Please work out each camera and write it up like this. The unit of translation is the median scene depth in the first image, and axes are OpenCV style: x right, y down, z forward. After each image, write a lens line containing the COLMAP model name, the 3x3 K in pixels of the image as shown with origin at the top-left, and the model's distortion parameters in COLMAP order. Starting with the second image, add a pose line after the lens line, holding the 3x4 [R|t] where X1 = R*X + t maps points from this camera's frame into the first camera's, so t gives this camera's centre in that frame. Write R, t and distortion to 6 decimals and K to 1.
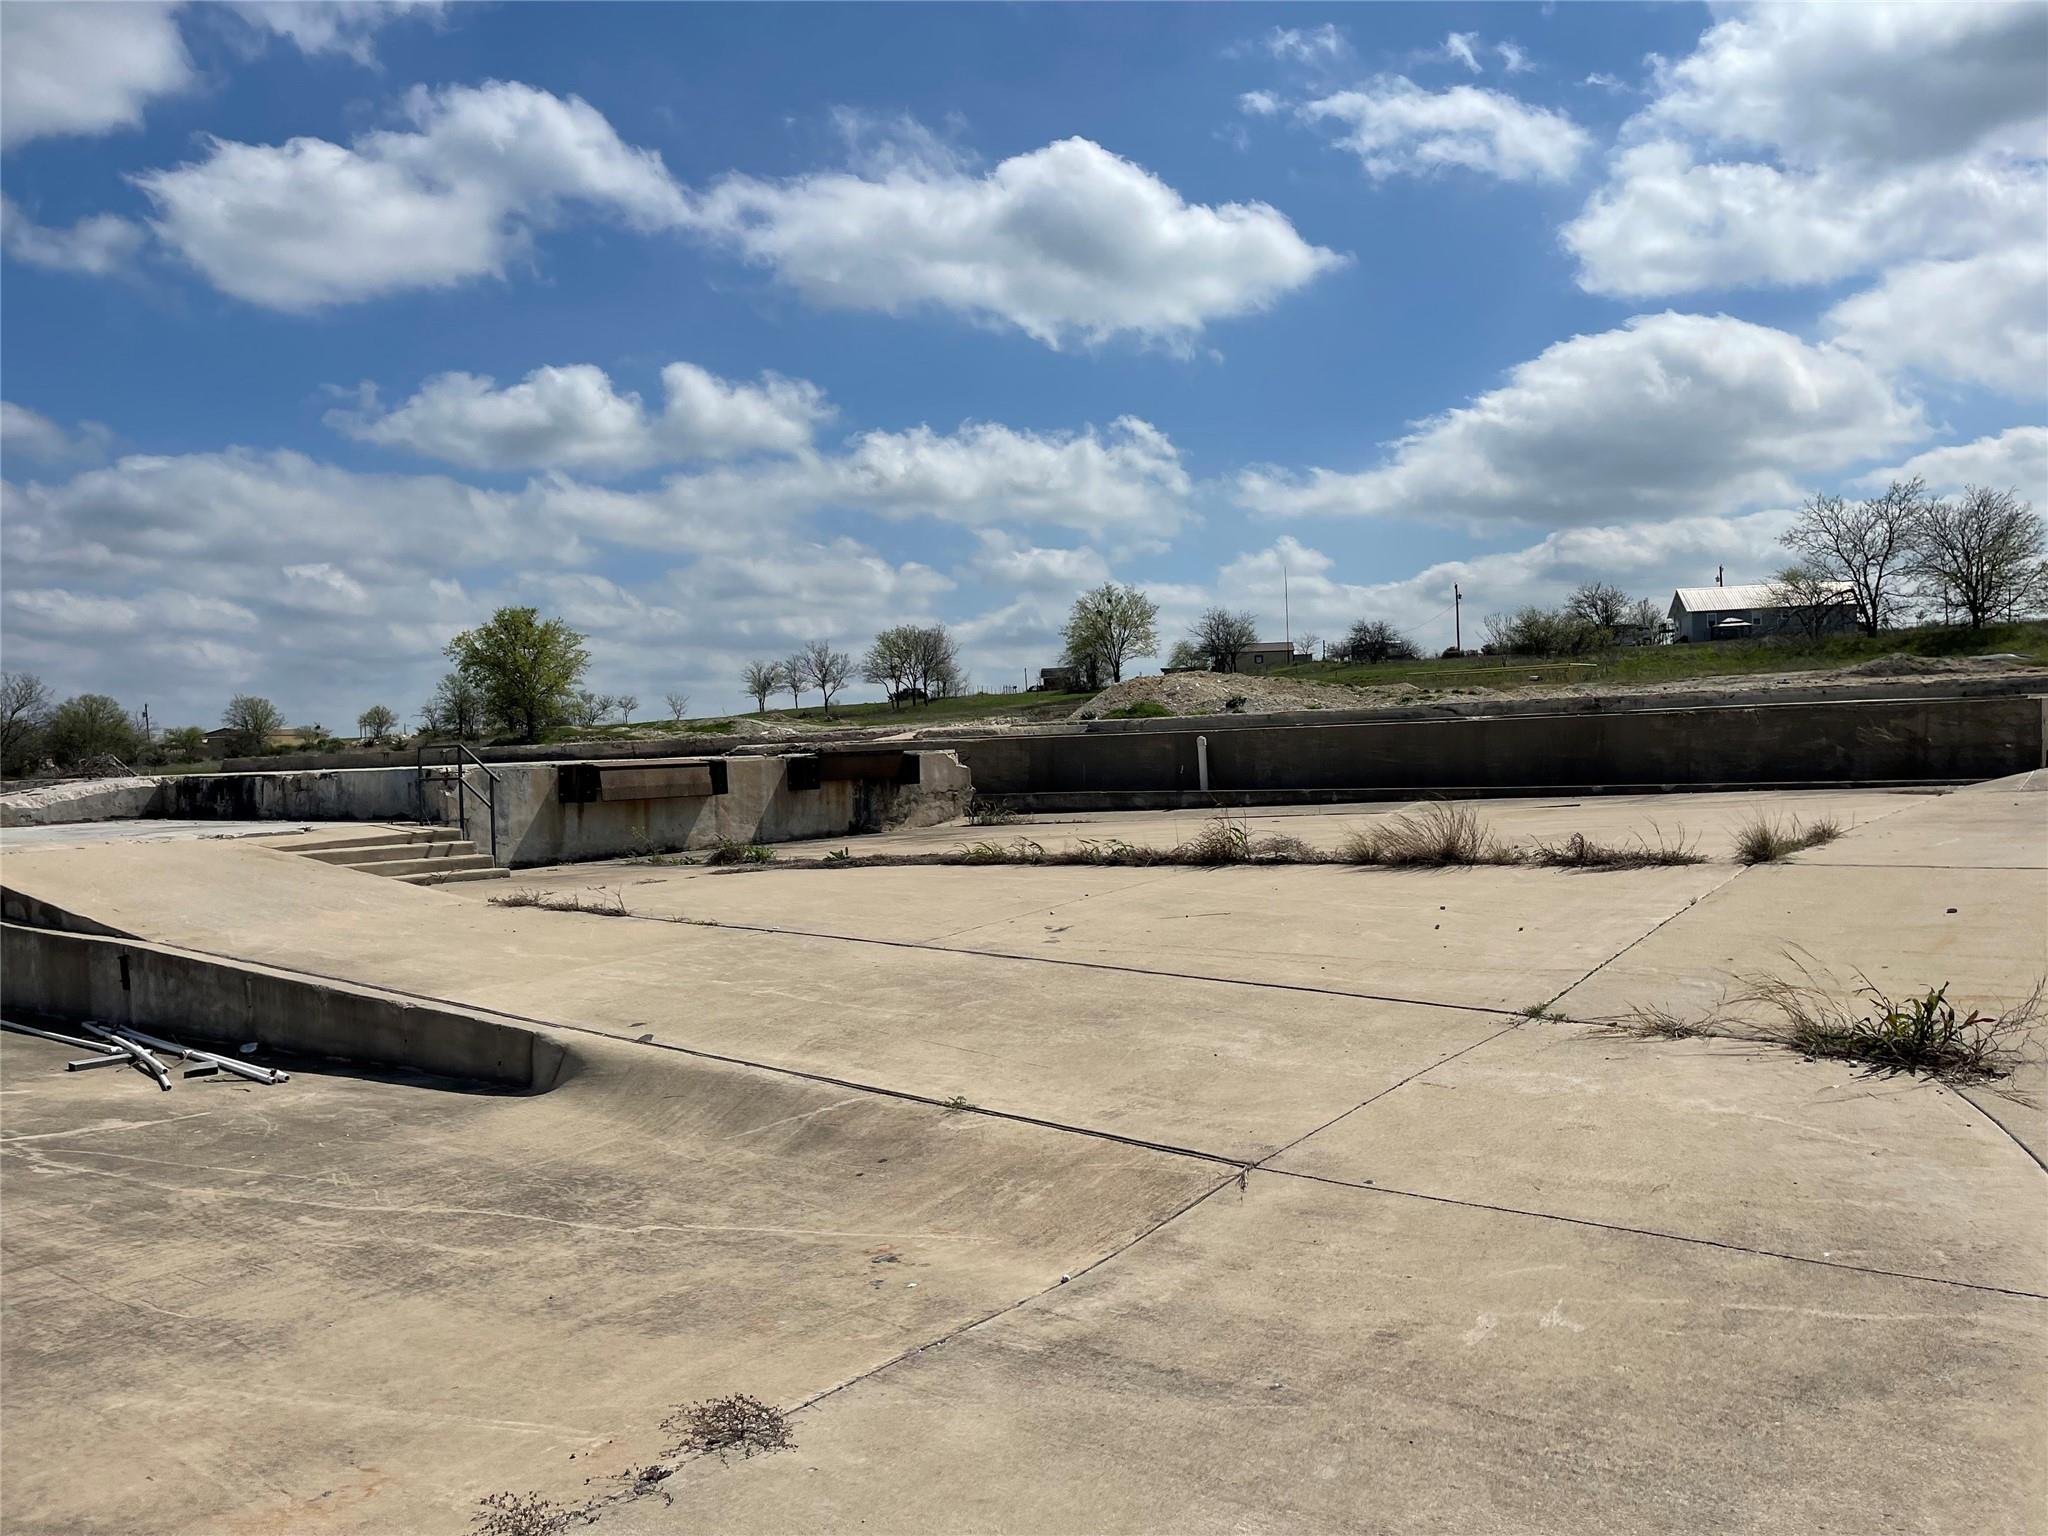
lens RADIAL K [[1487.5, 0, 1034.5], [0, 1487.5, 751.2], [0, 0, 1]] dist [0.019978, -0.076207]
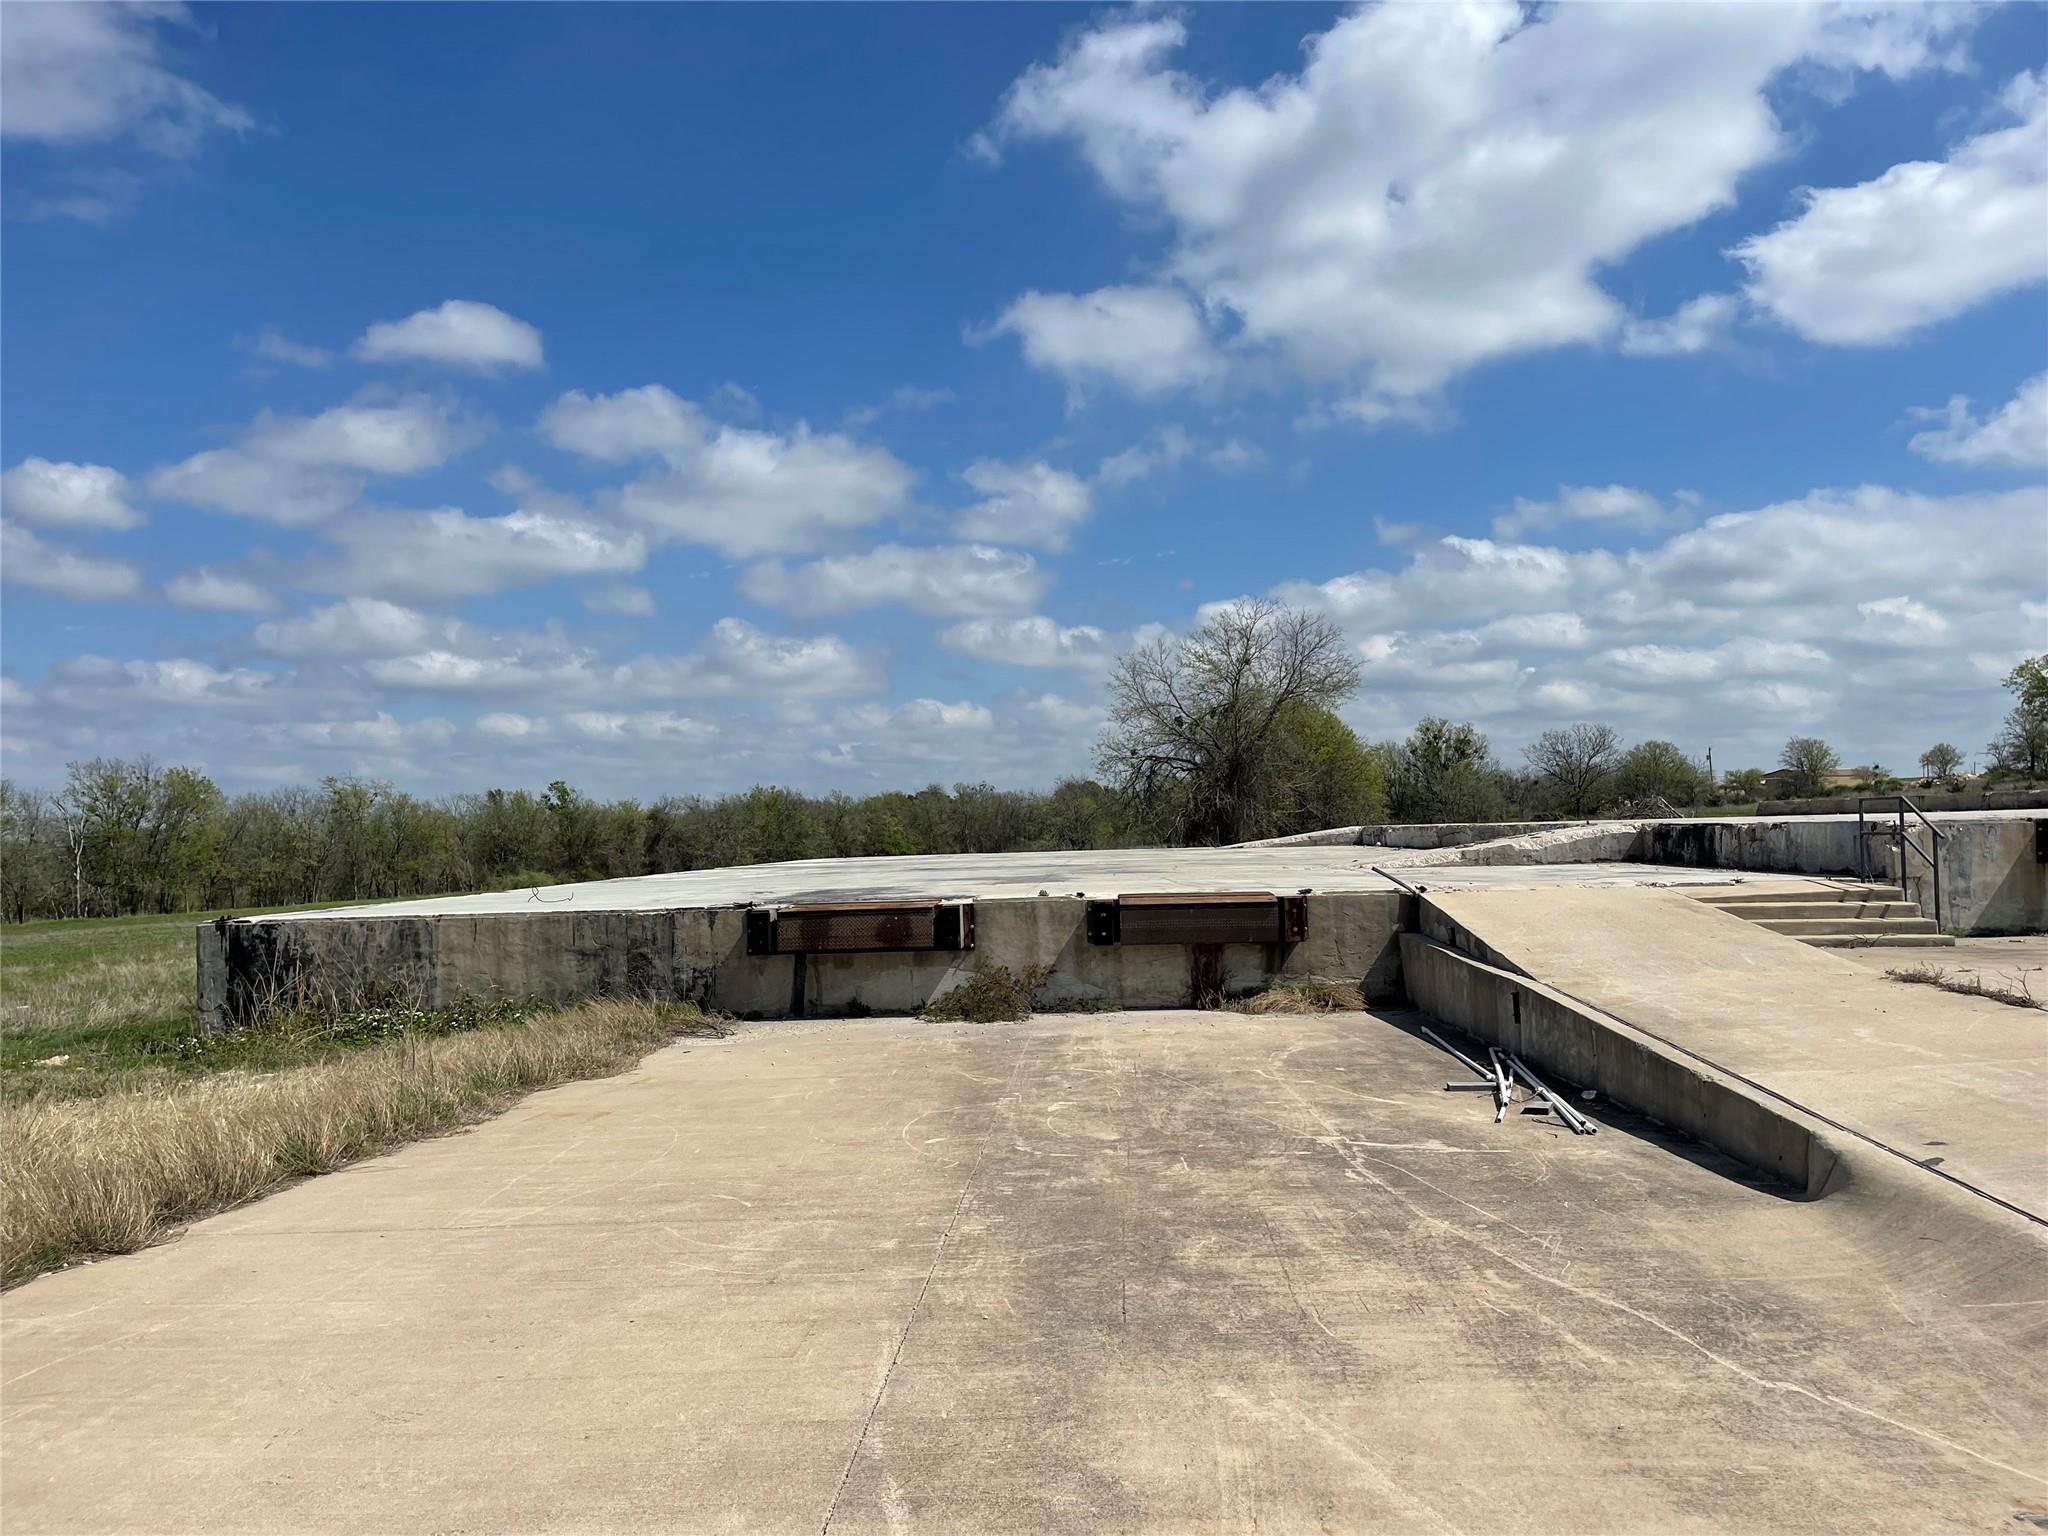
lens RADIAL K [[1487.5, 0, 1090.2], [0, 1487.5, 750.8], [0, 0, 1]] dist [0.019978, -0.076207]
pose [[0.568846, -0.021132, -0.822173, 0.095504], [0.001534, 0.999695, -0.024633, -0.012152], [0.822443, 0.012751, 0.568705, 0.072325]]
